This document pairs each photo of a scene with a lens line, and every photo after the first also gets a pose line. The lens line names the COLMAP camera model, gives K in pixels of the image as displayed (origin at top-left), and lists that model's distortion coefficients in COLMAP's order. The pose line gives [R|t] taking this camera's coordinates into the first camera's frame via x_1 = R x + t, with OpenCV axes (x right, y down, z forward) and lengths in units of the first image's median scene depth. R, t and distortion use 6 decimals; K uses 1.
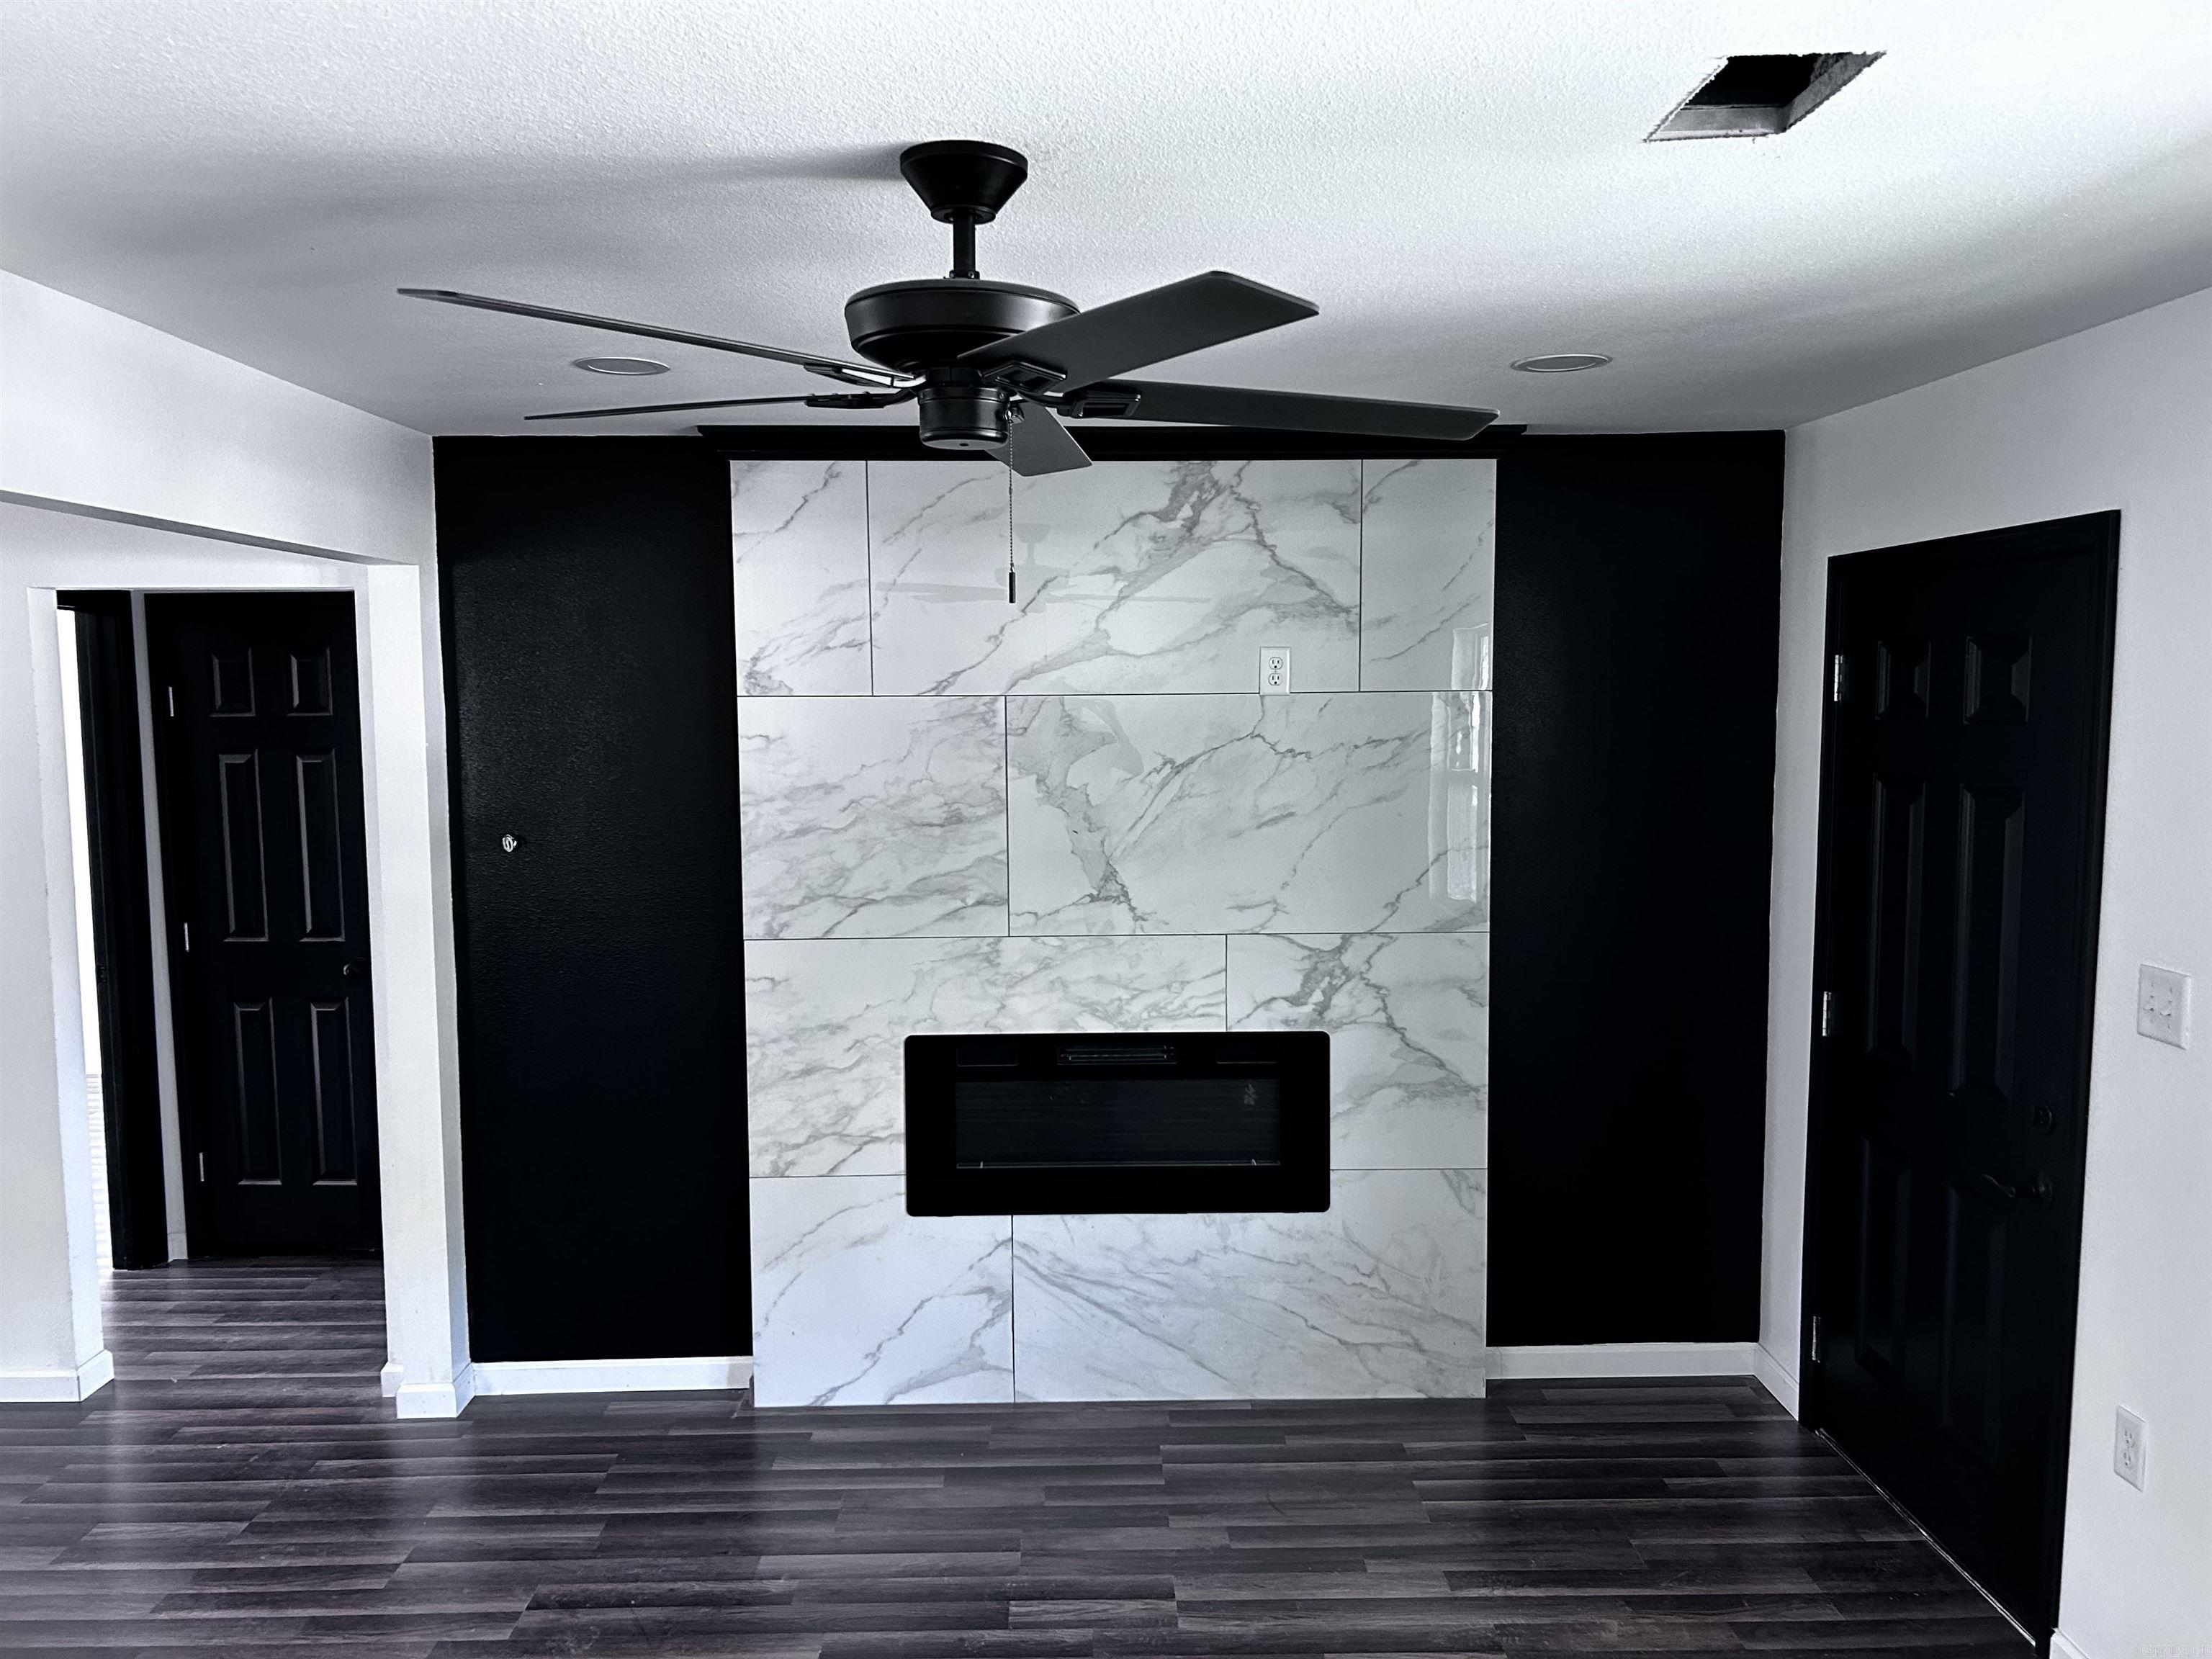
lens RADIAL K [[1658.5, 0, 1099.0], [0, 1658.5, 805.6], [0, 0, 1]] dist [0.027105, -0.025245]
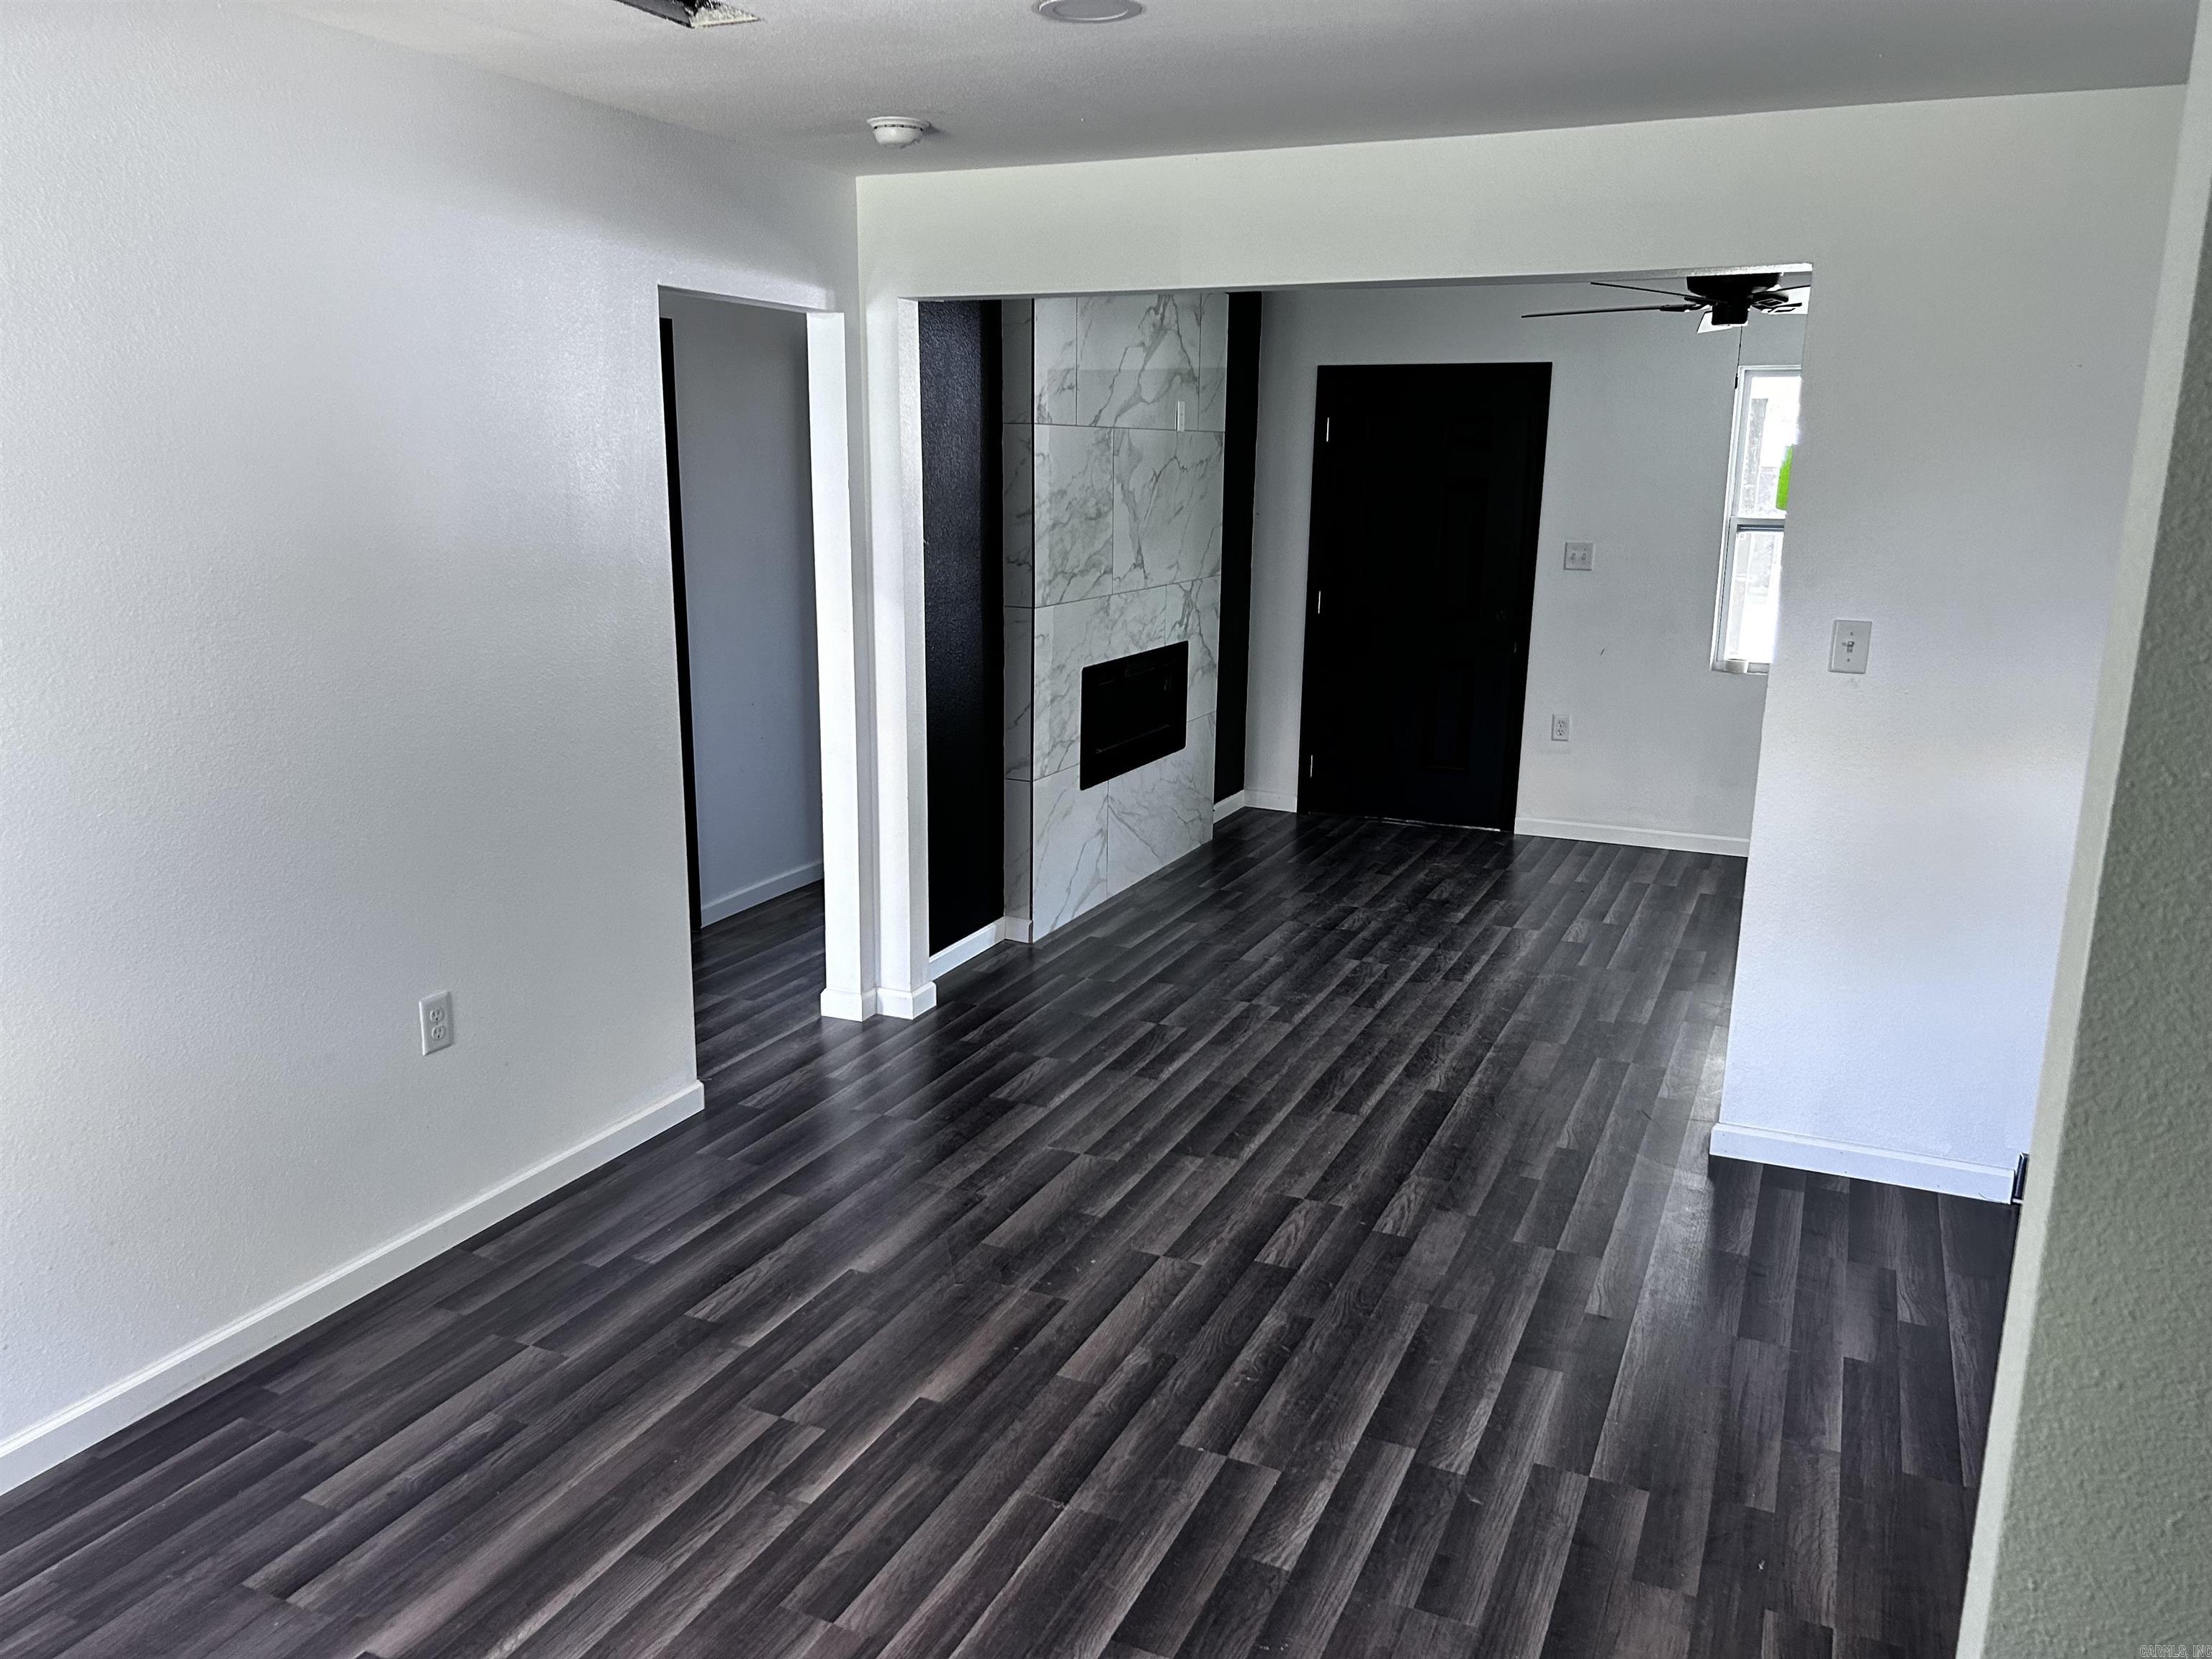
lens RADIAL K [[1658.5, 0, 1089.7], [0, 1658.5, 840.3], [0, 0, 1]] dist [0.027105, -0.025245]
pose [[0.435909, -0.196312, 0.878319, -1.454745], [0.053044, 0.979828, 0.192674, 0.007421], [-0.898426, -0.037399, 0.437529, 0.357498]]
